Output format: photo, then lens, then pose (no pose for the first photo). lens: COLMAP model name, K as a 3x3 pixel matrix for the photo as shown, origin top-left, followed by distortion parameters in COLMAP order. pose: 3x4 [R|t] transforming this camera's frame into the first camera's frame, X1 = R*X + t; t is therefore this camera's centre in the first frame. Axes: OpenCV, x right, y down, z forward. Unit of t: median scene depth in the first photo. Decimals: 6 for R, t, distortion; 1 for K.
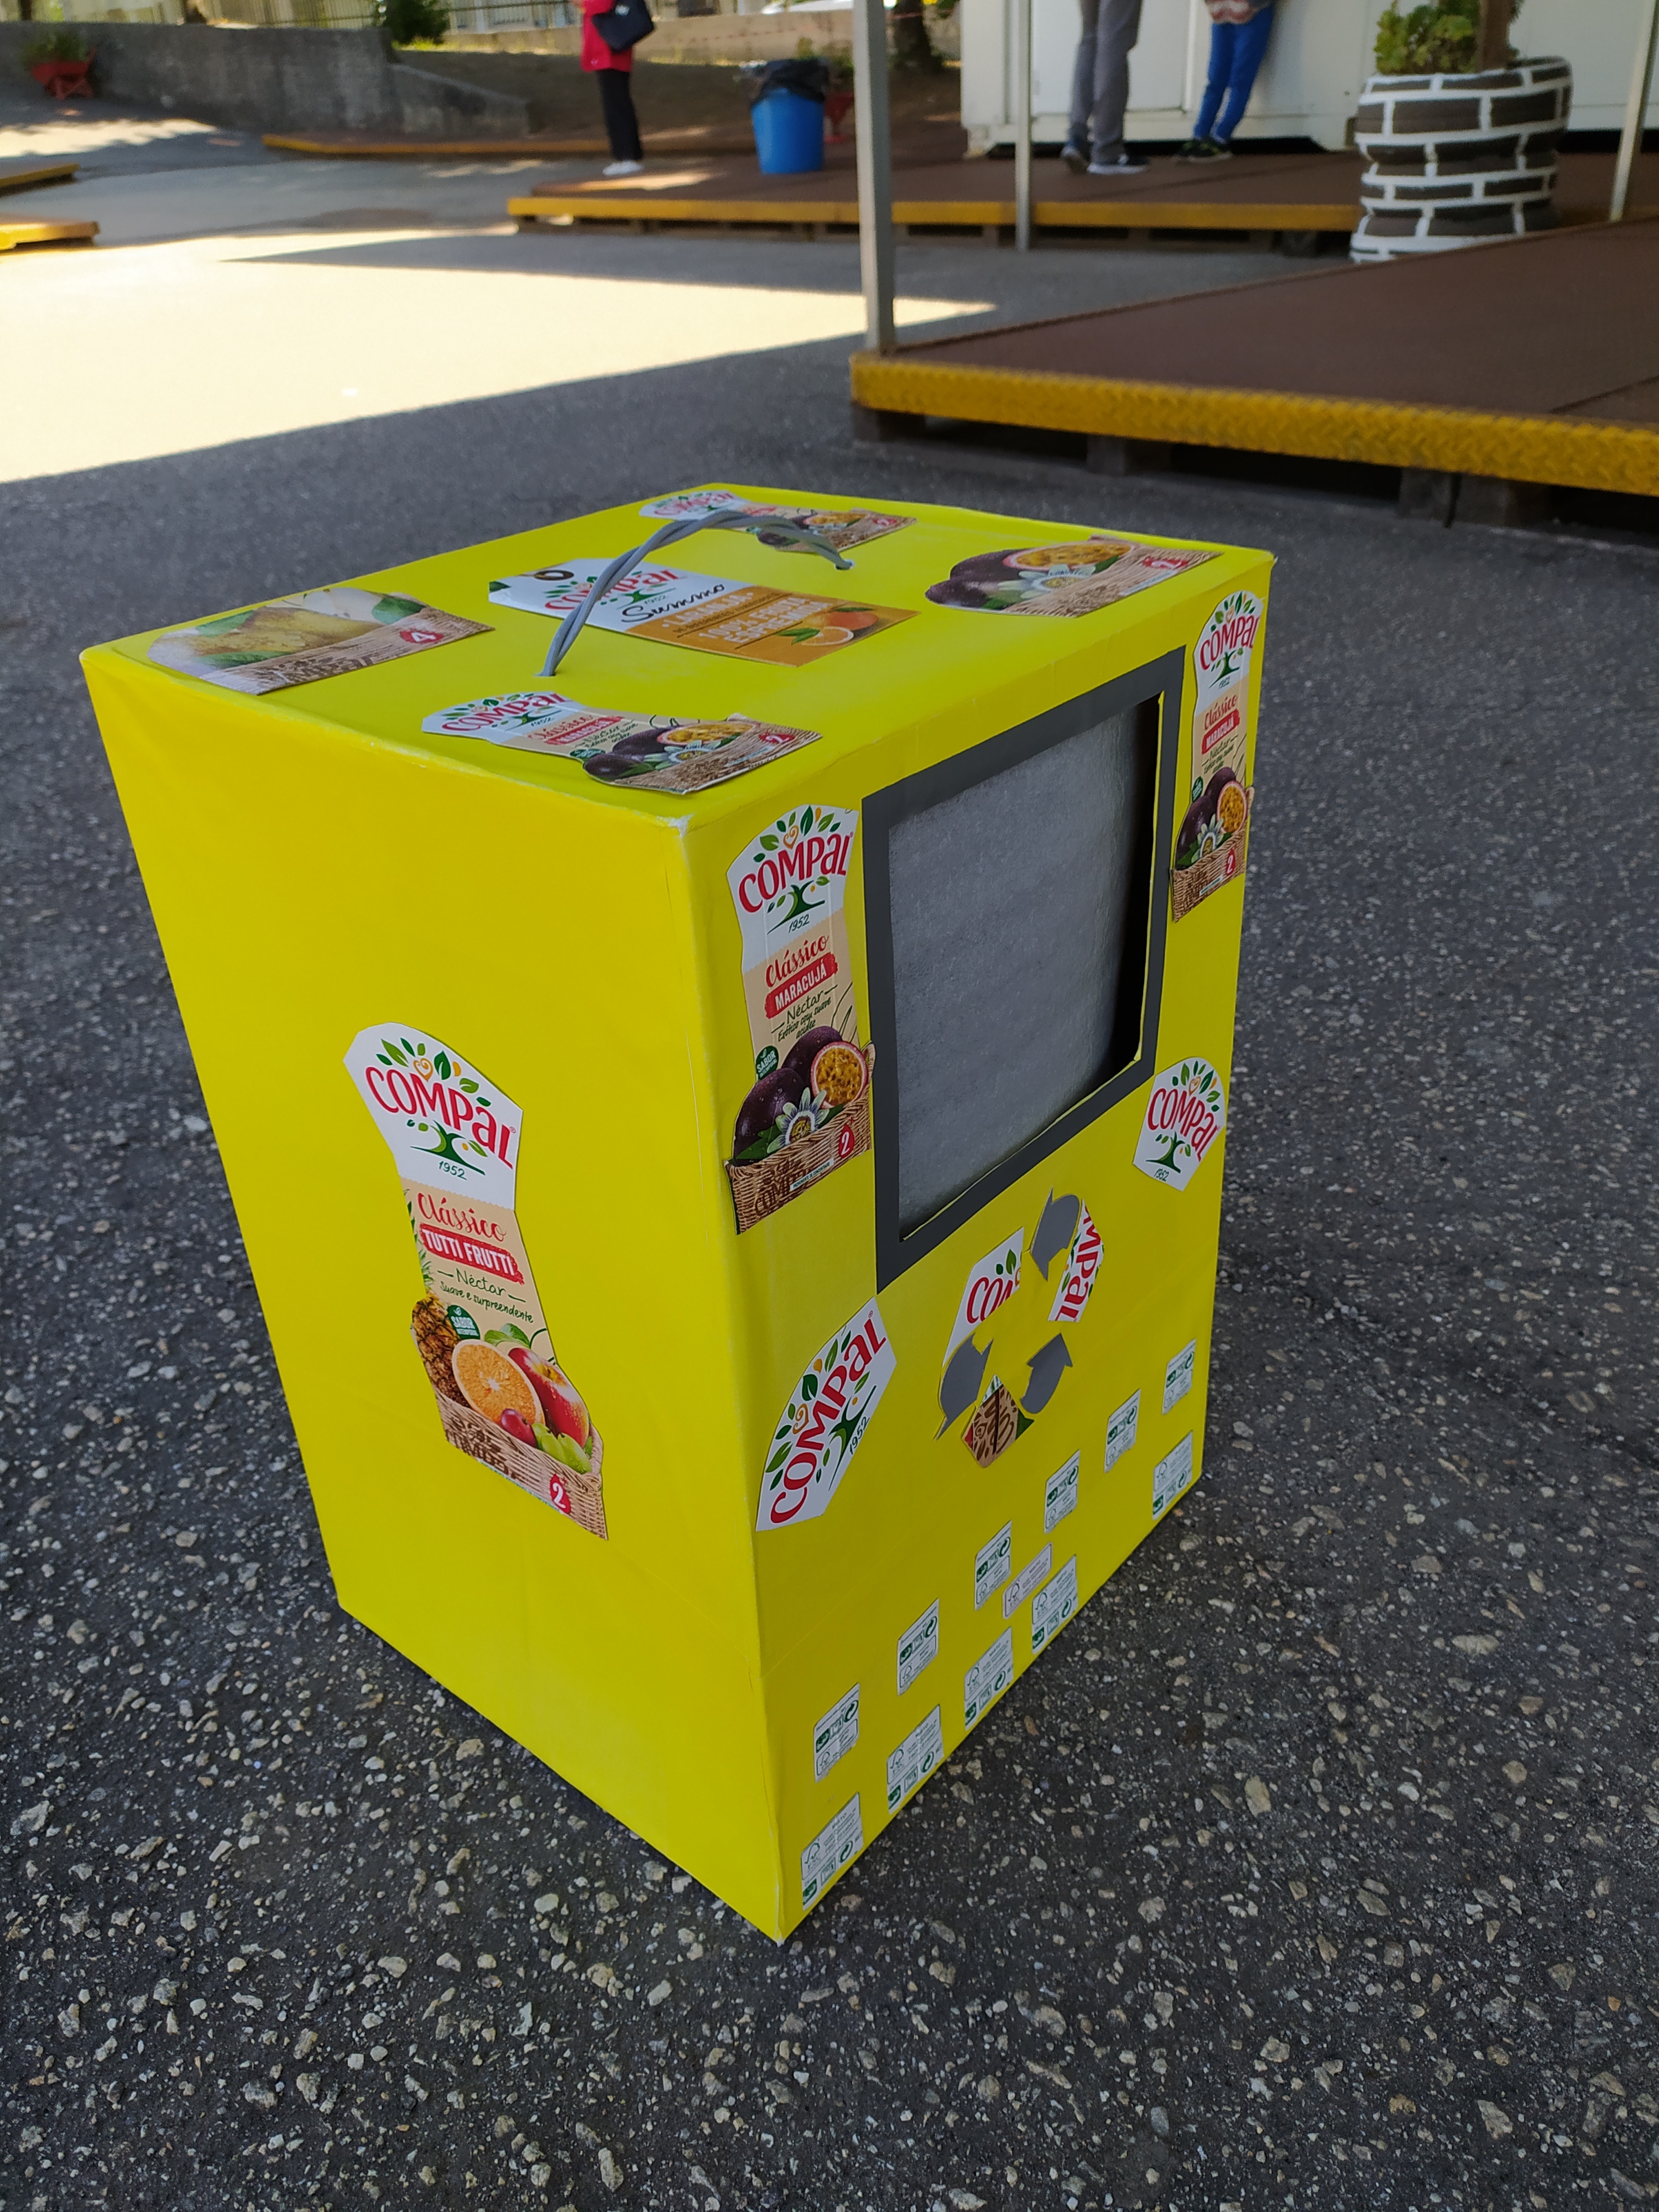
lens RADIAL K [[1665.7, 0, 838.8], [0, 1665.7, 1106.7], [0, 0, 1]] dist [0.005134, 0.009044]
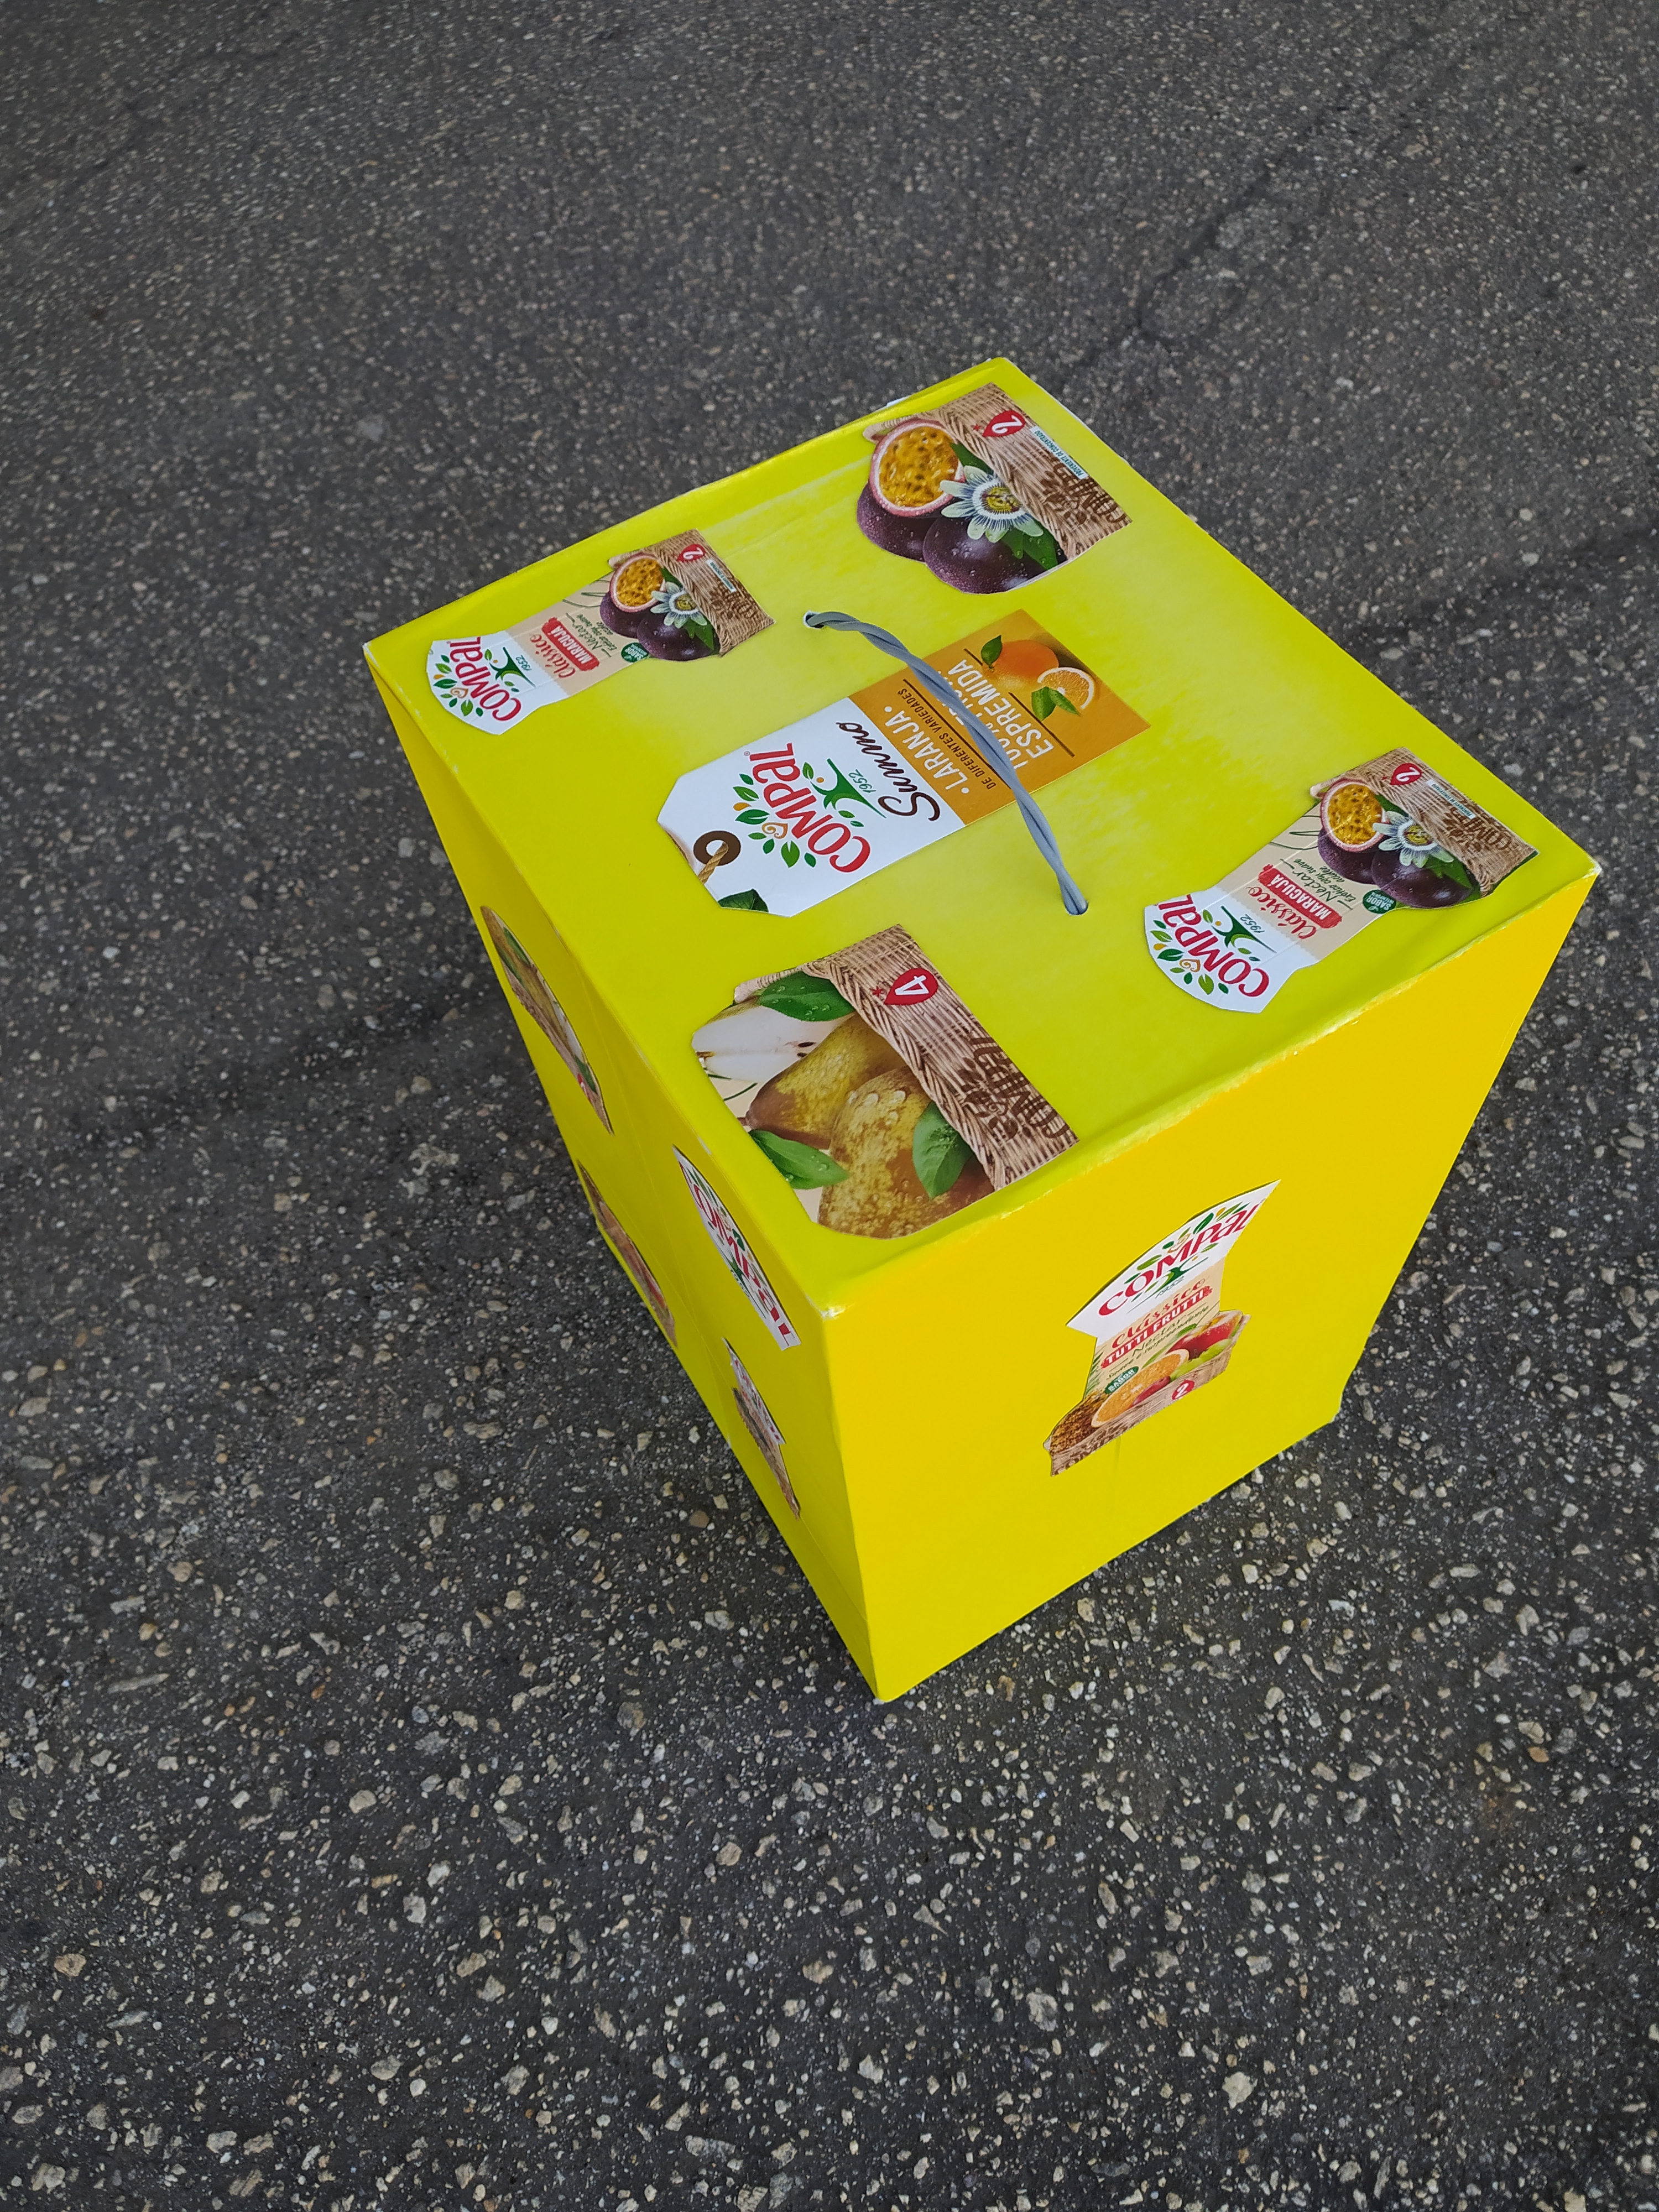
lens RADIAL K [[1614.8, 0, 829.5], [0, 1614.8, 1106.0], [0, 0, 1]] dist [0.137650, -0.224009]
pose [[0.350358, -0.786389, 0.508765, -0.678357], [0.530455, 0.614281, 0.584188, -0.692425], [-0.771924, 0.065202, 0.632362, 0.437172]]
